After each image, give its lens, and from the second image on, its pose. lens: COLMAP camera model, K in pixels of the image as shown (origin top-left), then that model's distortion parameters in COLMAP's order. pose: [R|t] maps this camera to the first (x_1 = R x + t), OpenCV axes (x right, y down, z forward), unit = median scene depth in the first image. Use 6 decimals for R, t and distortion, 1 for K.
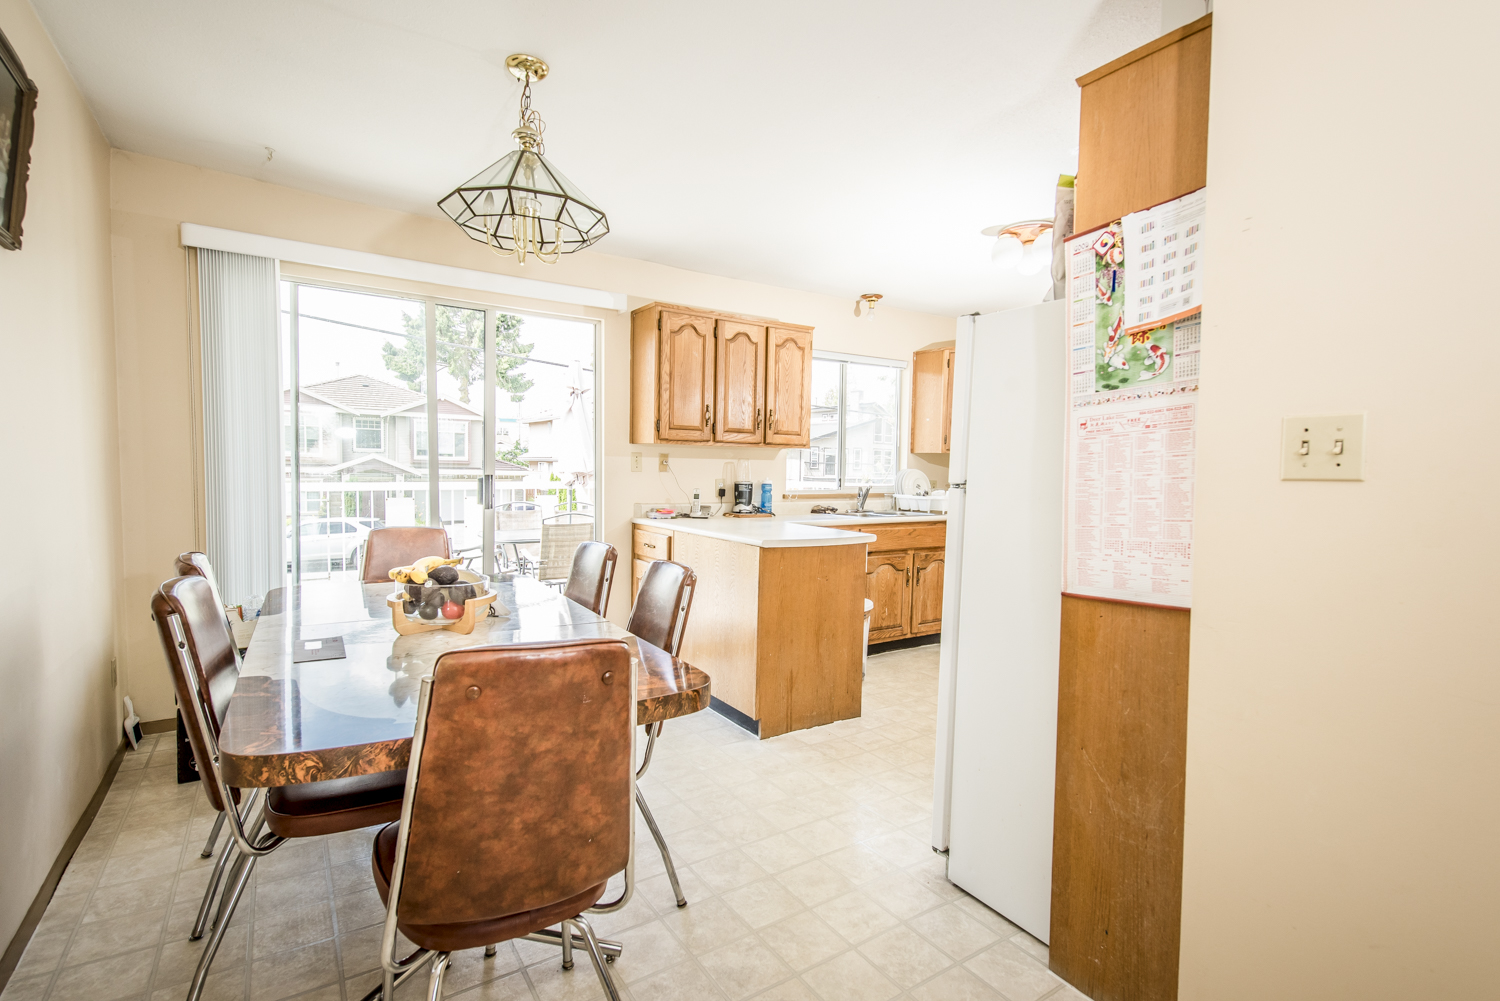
lens RADIAL K [[745.1, 0, 746.7], [0, 745.1, 501.4], [0, 0, 1]] dist [0.032587, 0.000218]
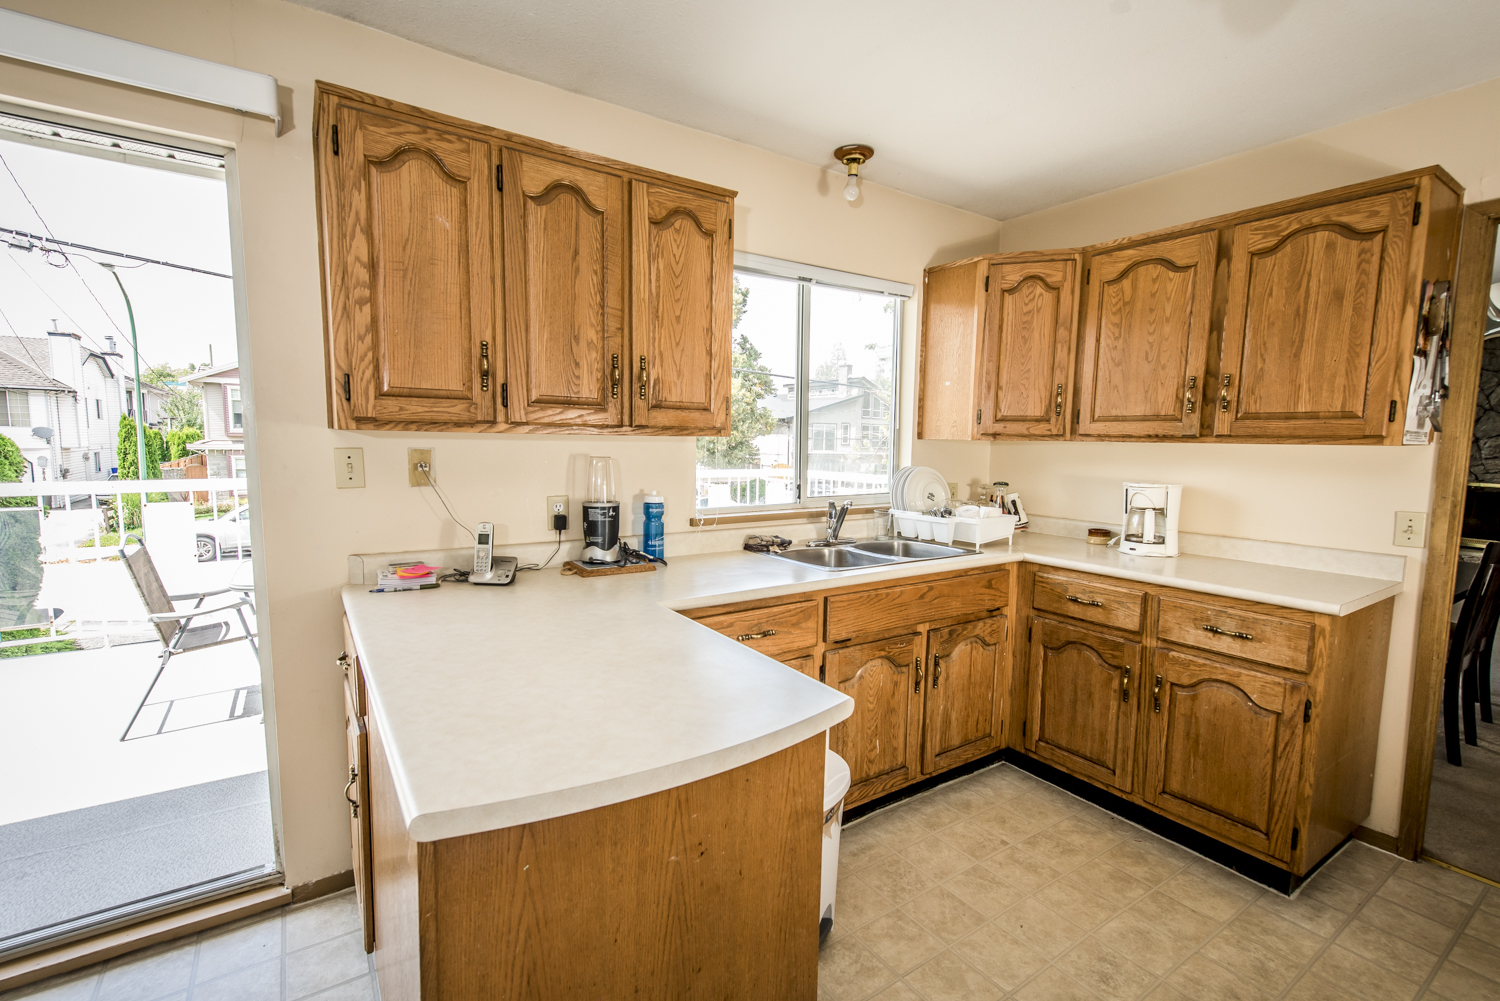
lens RADIAL K [[674.1, 0, 756.6], [0, 674.1, 505.0], [0, 0, 1]] dist [0.016757, -0.001725]
pose [[0.999903, -0.004430, 0.013242, 0.096363], [0.003745, 0.998678, 0.051274, -0.047320], [-0.013451, -0.051220, 0.998597, 0.533378]]
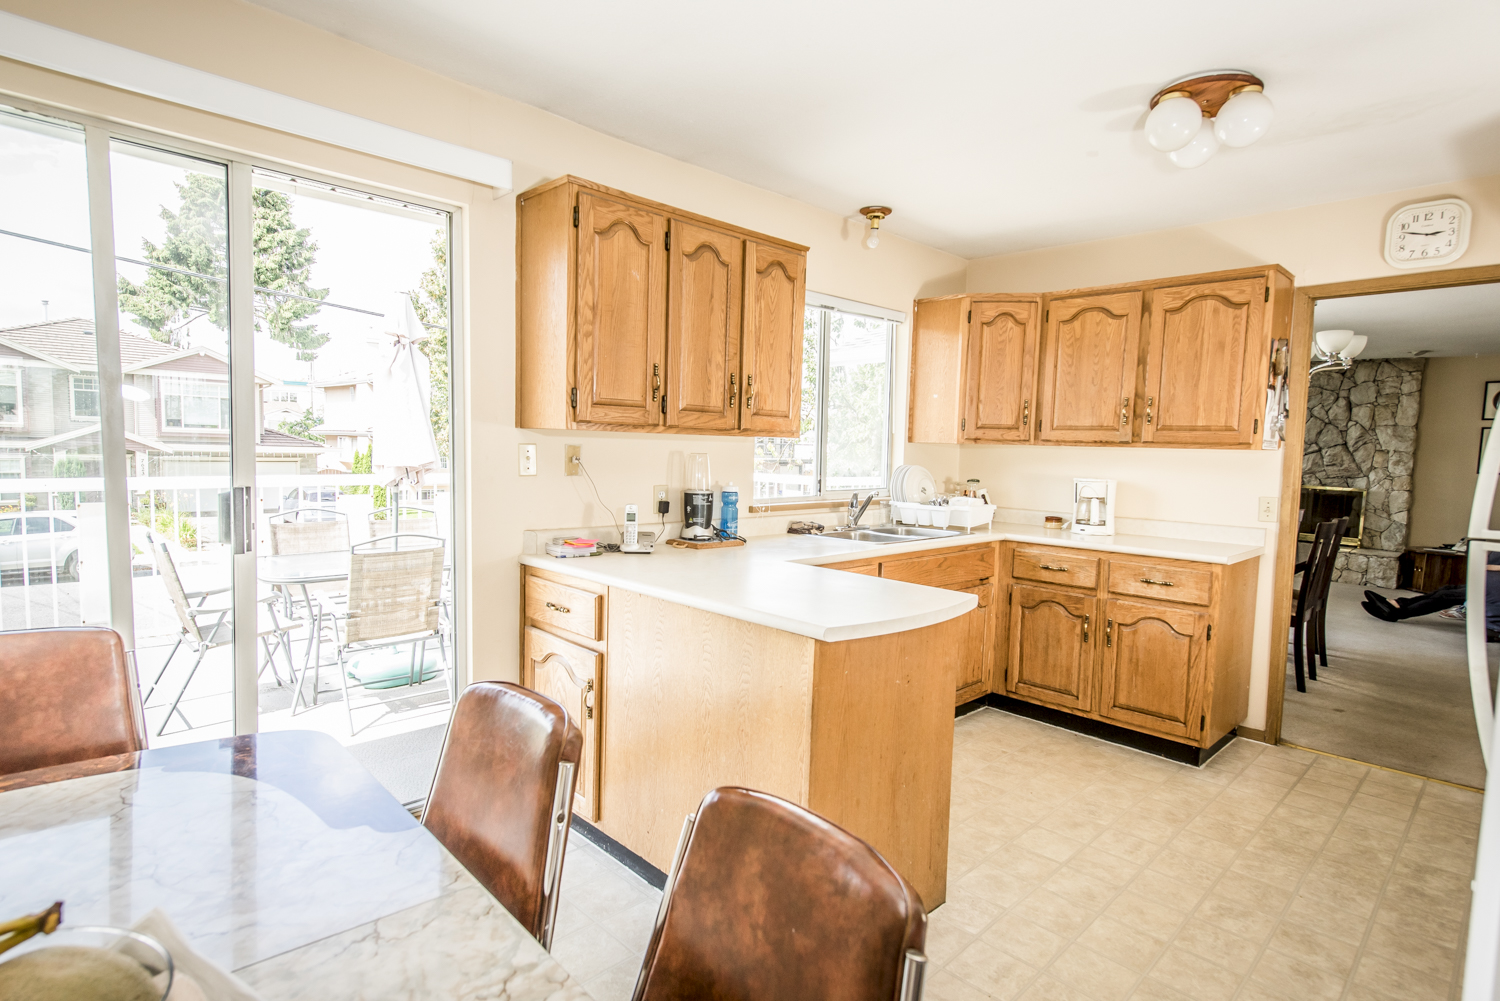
lens RADIAL K [[800.0, 0, 748.1], [0, 800.0, 504.0], [0, 0, 1]] dist [0.024624, -0.001078]
pose [[0.980133, -0.006840, 0.198223, -0.096681], [0.000799, 0.999533, 0.030542, -0.034912], [-0.198339, -0.029777, 0.979681, 0.329414]]
